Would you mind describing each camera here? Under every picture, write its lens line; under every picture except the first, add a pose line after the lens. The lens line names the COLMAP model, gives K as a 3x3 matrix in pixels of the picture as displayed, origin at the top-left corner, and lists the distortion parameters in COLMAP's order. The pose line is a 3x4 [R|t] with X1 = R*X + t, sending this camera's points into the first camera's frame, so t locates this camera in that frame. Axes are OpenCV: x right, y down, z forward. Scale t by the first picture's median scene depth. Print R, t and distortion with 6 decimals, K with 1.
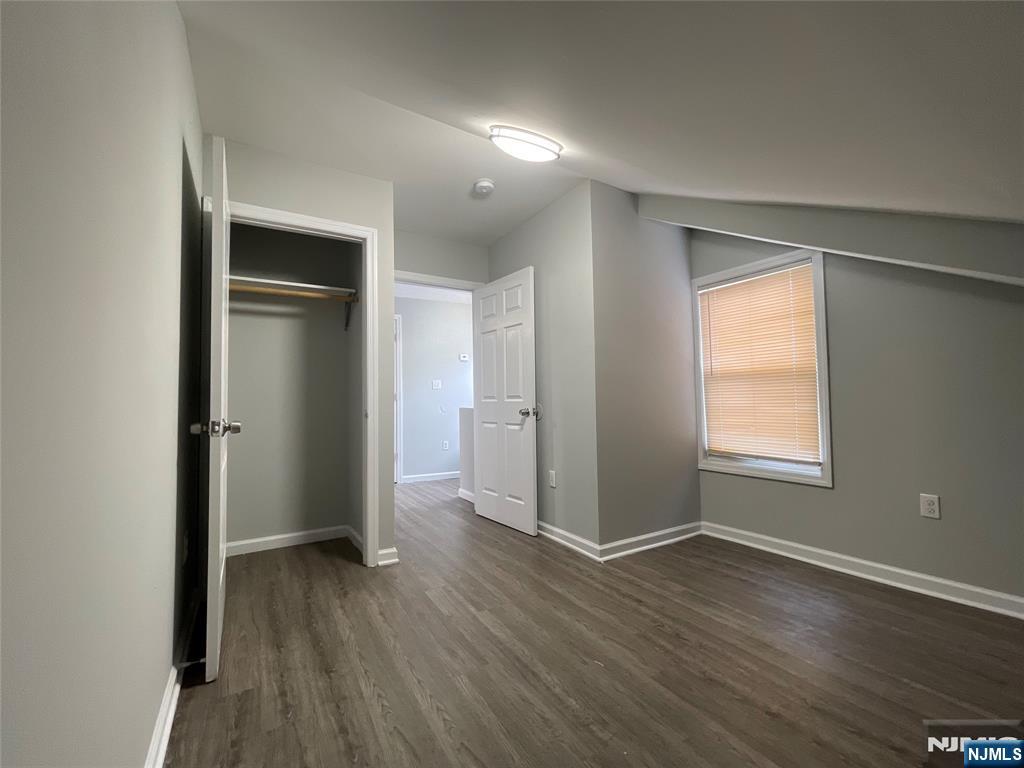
lens RADIAL K [[417.0, 0, 508.5], [0, 417.0, 380.6], [0, 0, 1]] dist [-0.007519, 0.004622]
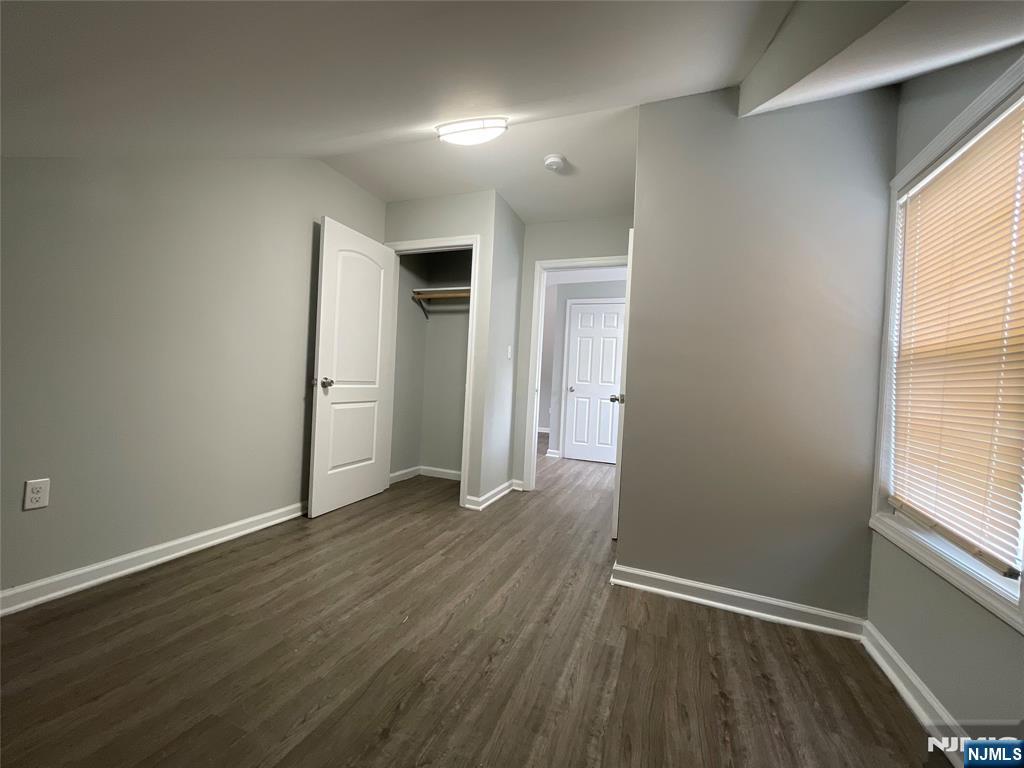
lens RADIAL K [[418.2, 0, 510.9], [0, 418.2, 380.4], [0, 0, 1]] dist [-0.000695, -0.000324]
pose [[0.600735, 0.048473, -0.797977, 0.915561], [-0.023109, 0.998796, 0.043275, 0.006099], [0.799114, -0.007557, 0.601132, 0.429581]]
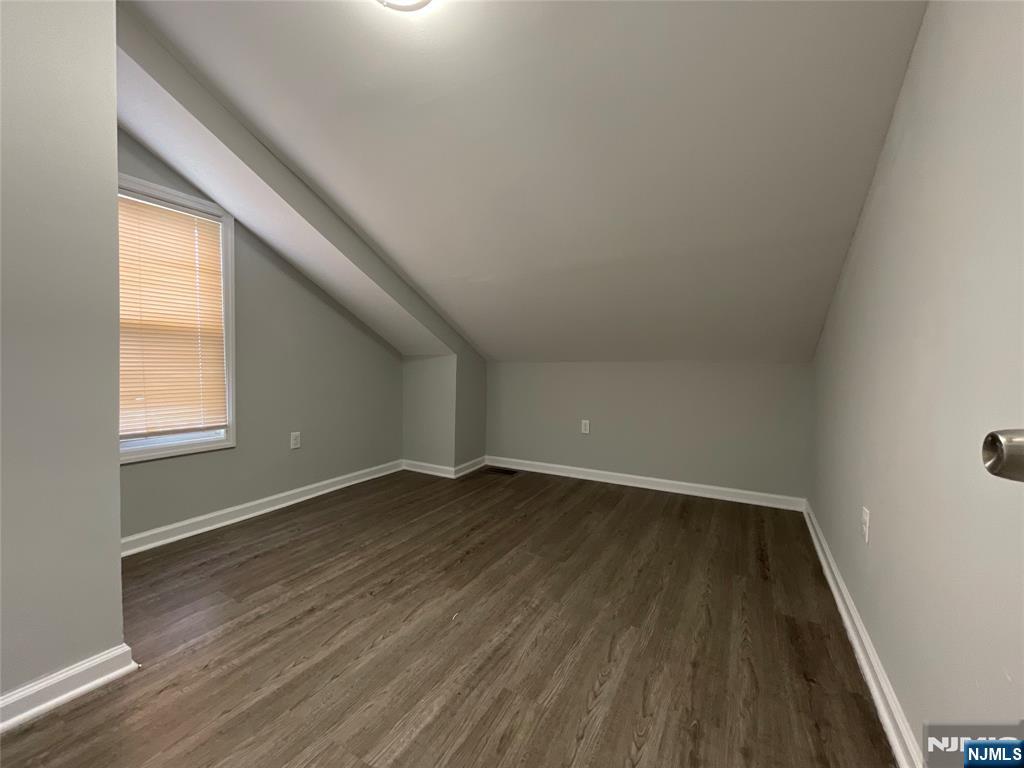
lens RADIAL K [[417.0, 0, 508.5], [0, 417.0, 380.6], [0, 0, 1]] dist [-0.007519, 0.004622]
pose [[-0.484460, -0.023387, 0.874501, -0.559223], [-0.051289, 0.998682, -0.001705, 0.065324], [-0.873309, -0.045678, -0.485021, 1.064607]]
